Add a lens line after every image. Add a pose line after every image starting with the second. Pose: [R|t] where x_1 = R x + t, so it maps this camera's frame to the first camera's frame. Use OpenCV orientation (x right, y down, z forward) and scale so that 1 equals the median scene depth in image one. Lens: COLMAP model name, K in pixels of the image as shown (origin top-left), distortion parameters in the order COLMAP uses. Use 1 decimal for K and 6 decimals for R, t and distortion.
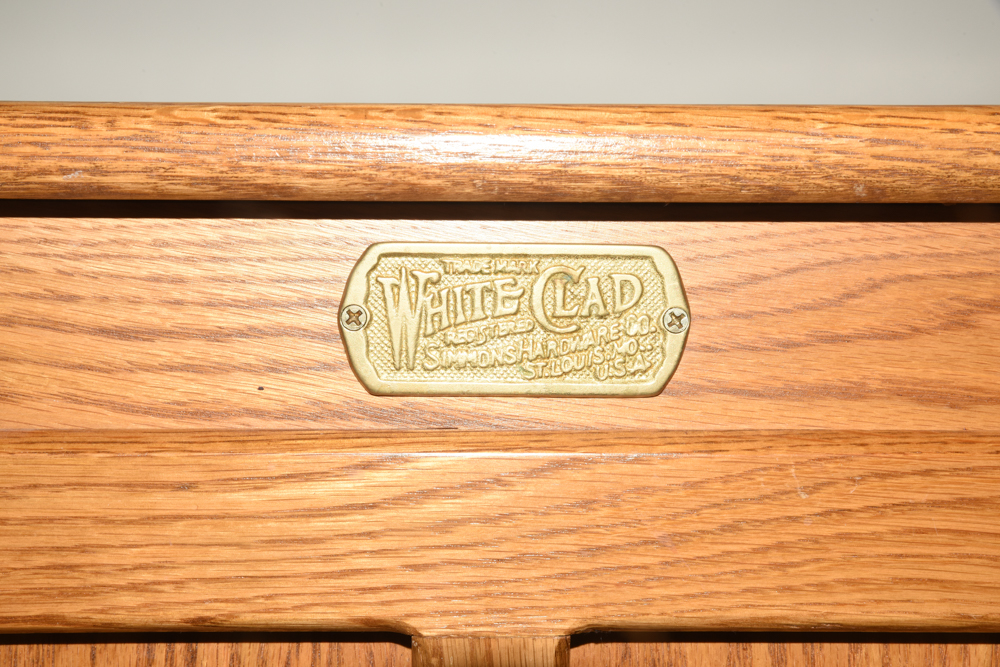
lens RADIAL K [[1695.5, 0, 496.5], [0, 1695.5, 340.8], [0, 0, 1]] dist [0.038251, 0.000000]
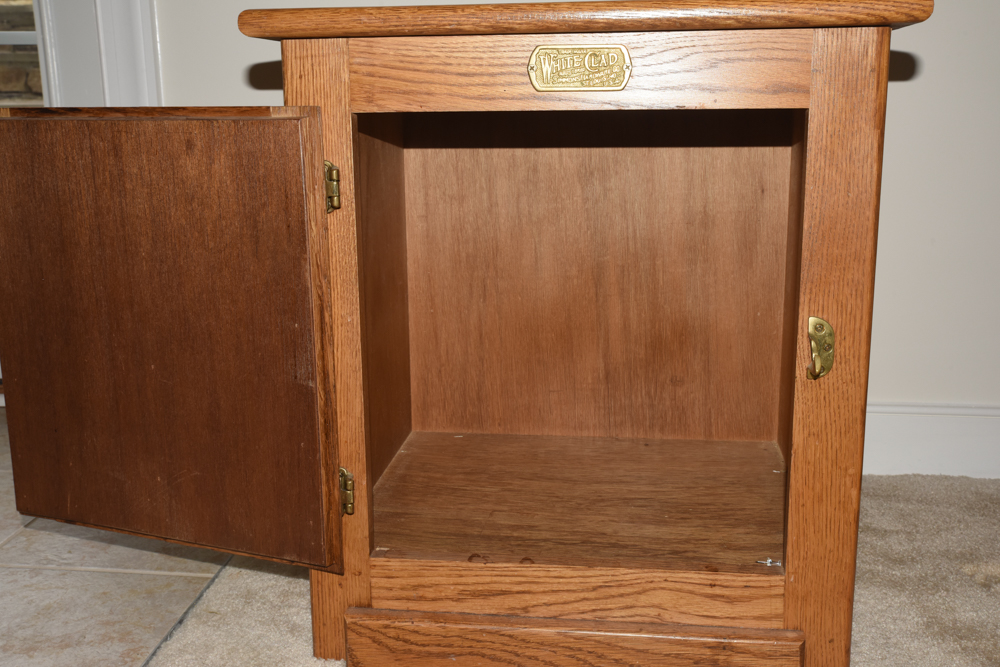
lens RADIAL K [[1074.6, 0, 492.9], [0, 1074.6, 339.0], [0, 0, 1]] dist [0.001750, 0.000000]
pose [[0.990291, 0.013439, -0.138355, 0.144247], [0.007642, 0.988547, 0.150720, 0.197829], [0.138796, -0.150314, 0.978847, -1.203141]]
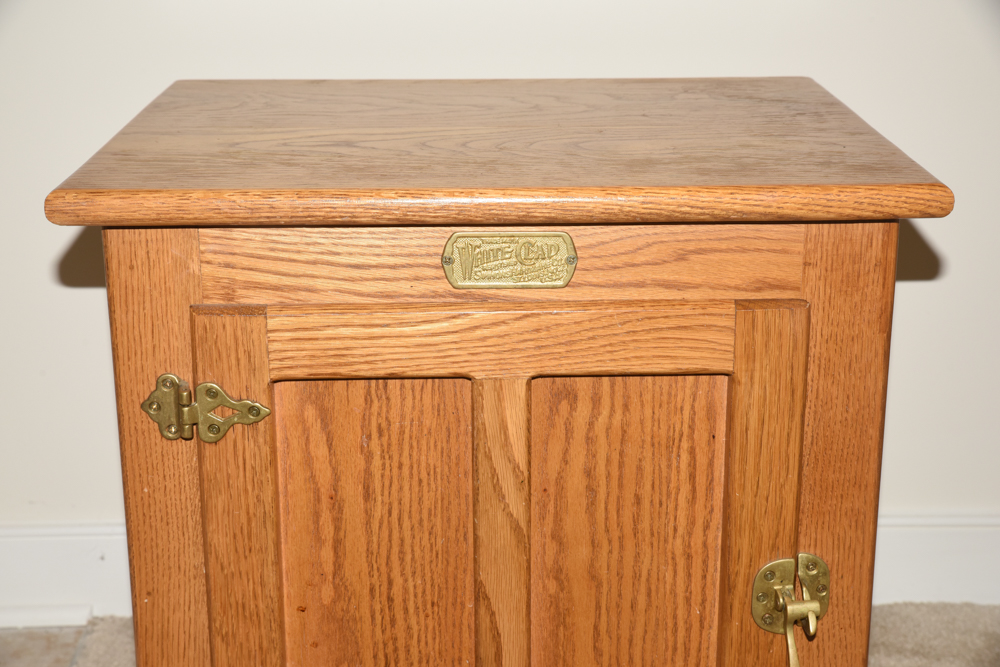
lens RADIAL K [[1586.4, 0, 497.5], [0, 1586.4, 334.9], [0, 0, 1]] dist [0.083371, 0.000000]
pose [[0.999920, -0.011360, 0.005525, -0.022420], [0.009694, 0.970495, 0.240926, -0.488585], [-0.008099, -0.240853, 0.970528, -1.387107]]
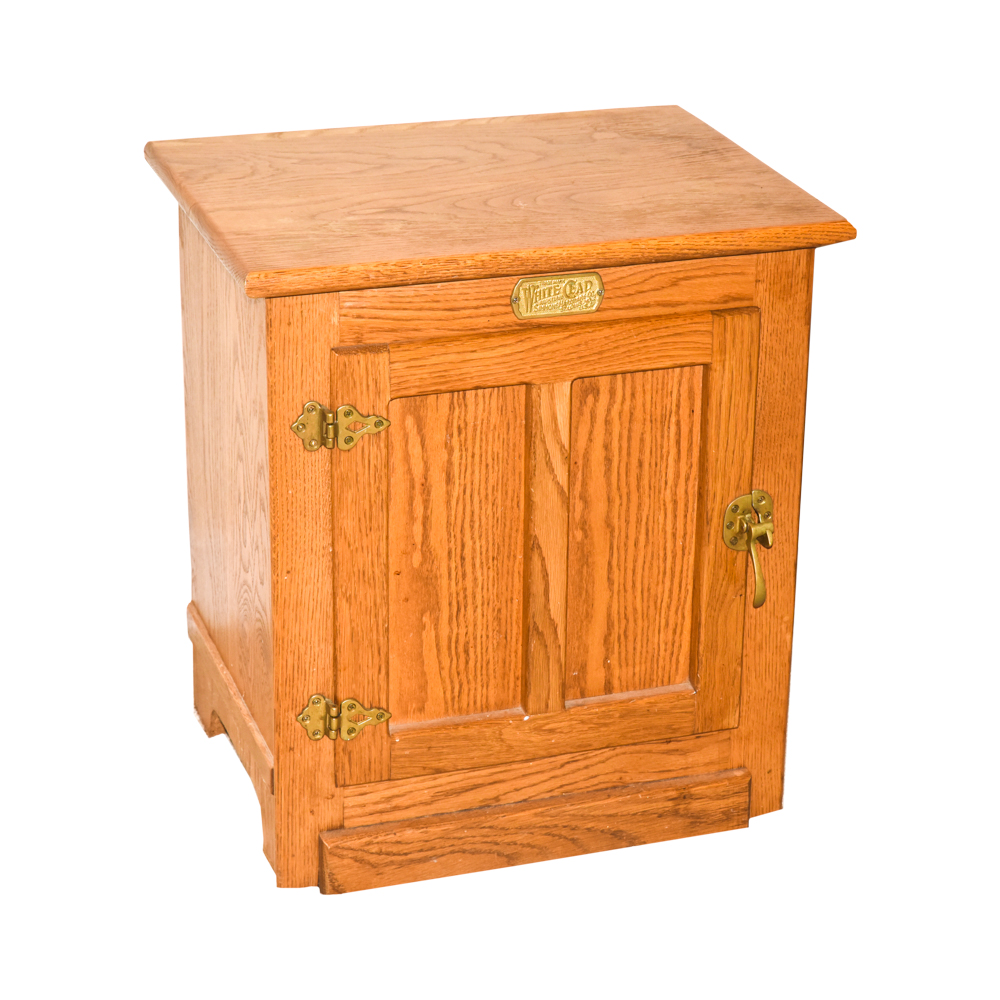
lens RADIAL K [[2694.7, 0, 529.1], [0, 2694.7, 523.5], [0, 0, 1]] dist [0.148652, 0.000000]
pose [[0.948306, -0.116280, 0.295287, -1.775564], [0.011741, 0.942675, 0.333506, -1.452222], [-0.317140, -0.312799, 0.895310, -4.198542]]
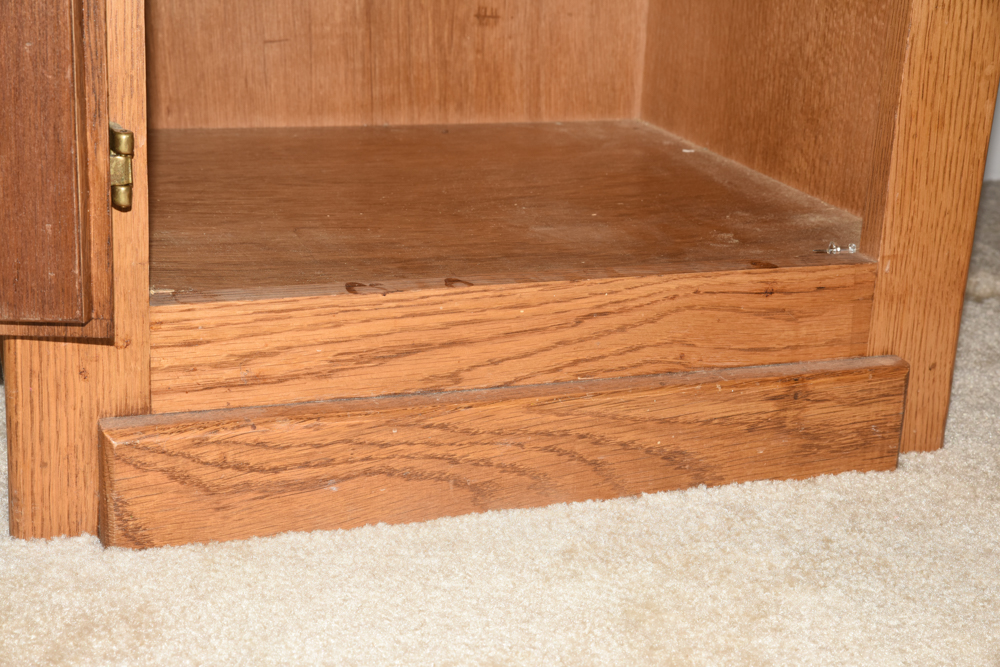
lens RADIAL K [[1687.9, 0, 505.5], [0, 1687.9, 330.4], [0, 0, 1]] dist [0.111779, 0.000000]
pose [[0.937496, -0.067246, 0.341436, -0.739724], [-0.019240, 0.969635, 0.243799, 0.628064], [-0.347463, -0.235130, 0.907735, -0.731189]]
